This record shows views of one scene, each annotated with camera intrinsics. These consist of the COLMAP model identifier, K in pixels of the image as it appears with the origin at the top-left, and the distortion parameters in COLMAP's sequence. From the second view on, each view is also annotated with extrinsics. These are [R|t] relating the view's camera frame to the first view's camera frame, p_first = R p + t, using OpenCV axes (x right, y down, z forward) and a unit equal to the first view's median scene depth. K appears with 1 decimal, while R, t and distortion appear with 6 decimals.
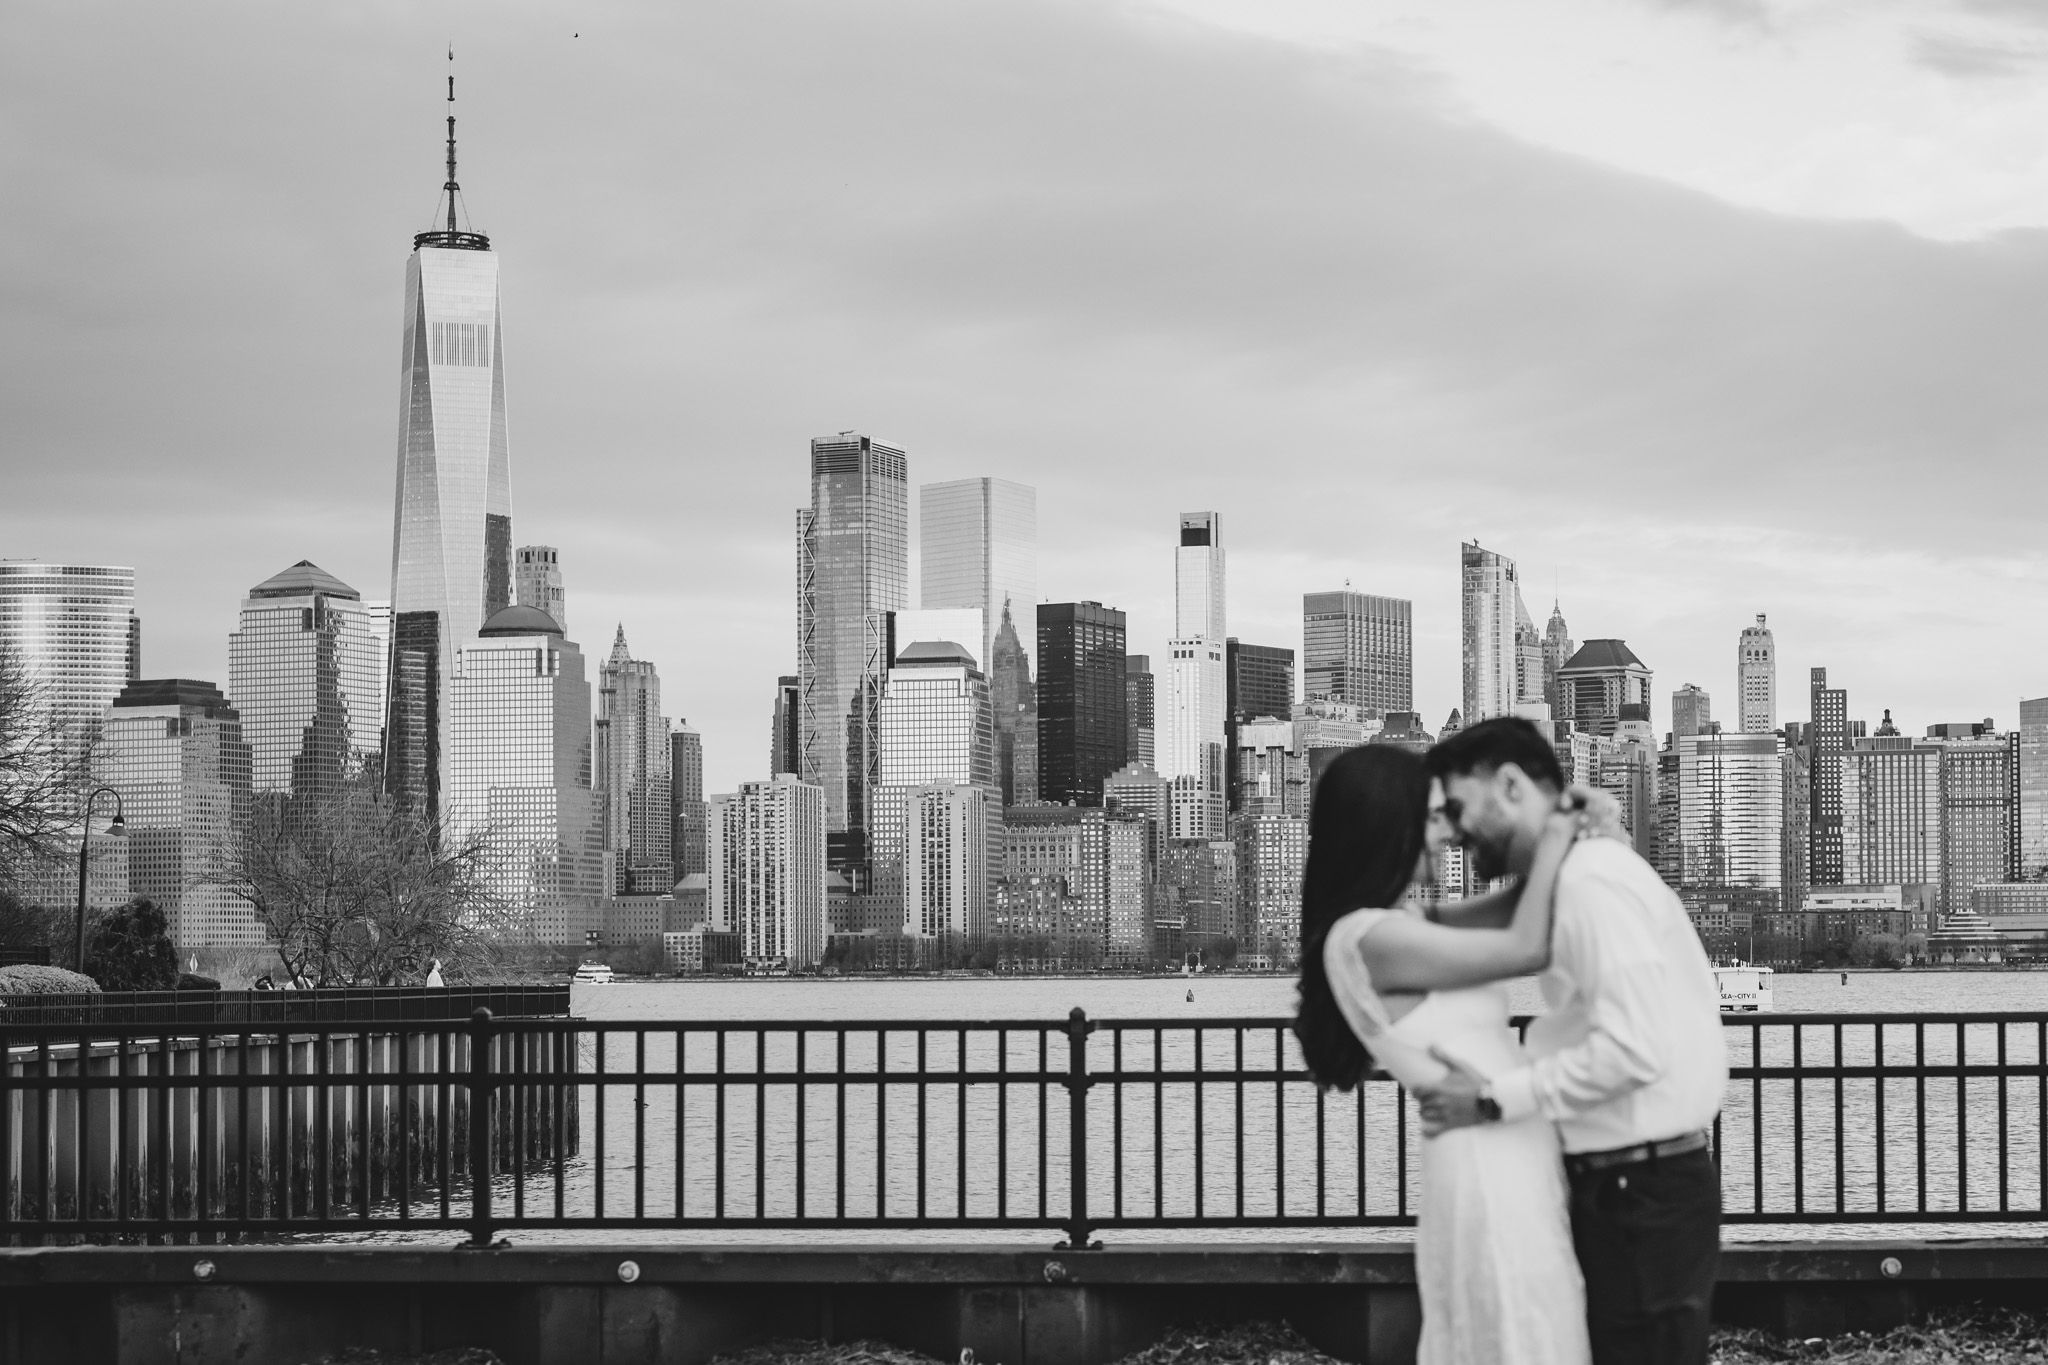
lens RADIAL K [[5414.6, 0, 1024.0], [0, 5414.6, 682.5], [0, 0, 1]] dist [-0.002751, -0.081067]
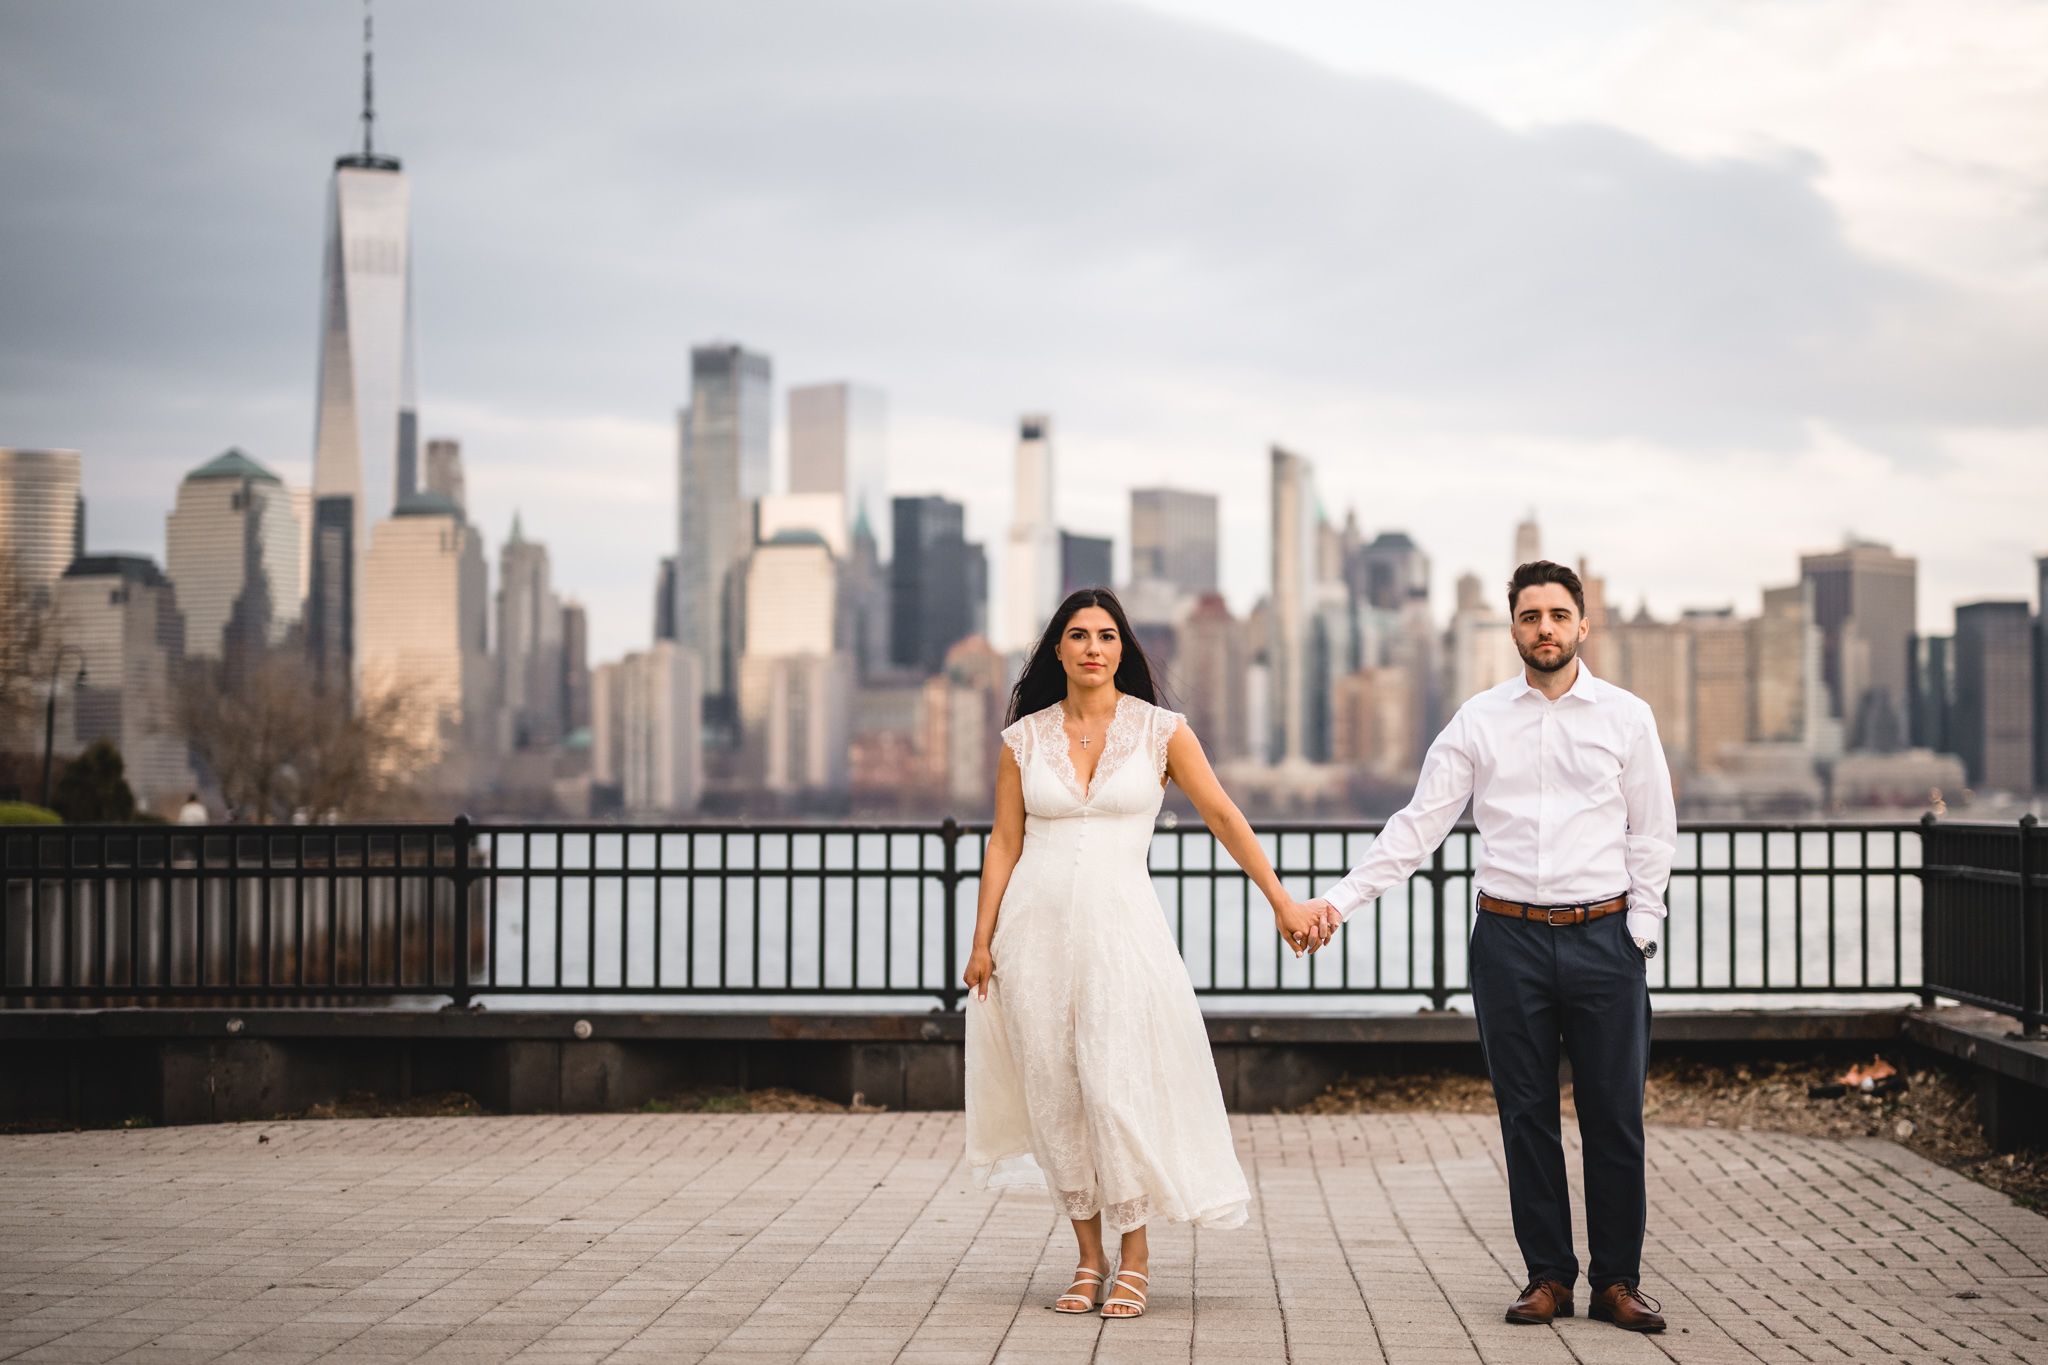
lens RADIAL K [[5414.6, 0, 1024.0], [0, 5414.6, 682.5], [0, 0, 1]] dist [-0.002751, -0.081067]
pose [[0.999344, 0.006747, 0.035586, -0.009847], [-0.007415, 0.999798, 0.018693, 0.003766], [-0.035453, -0.018944, 0.999192, -0.128739]]
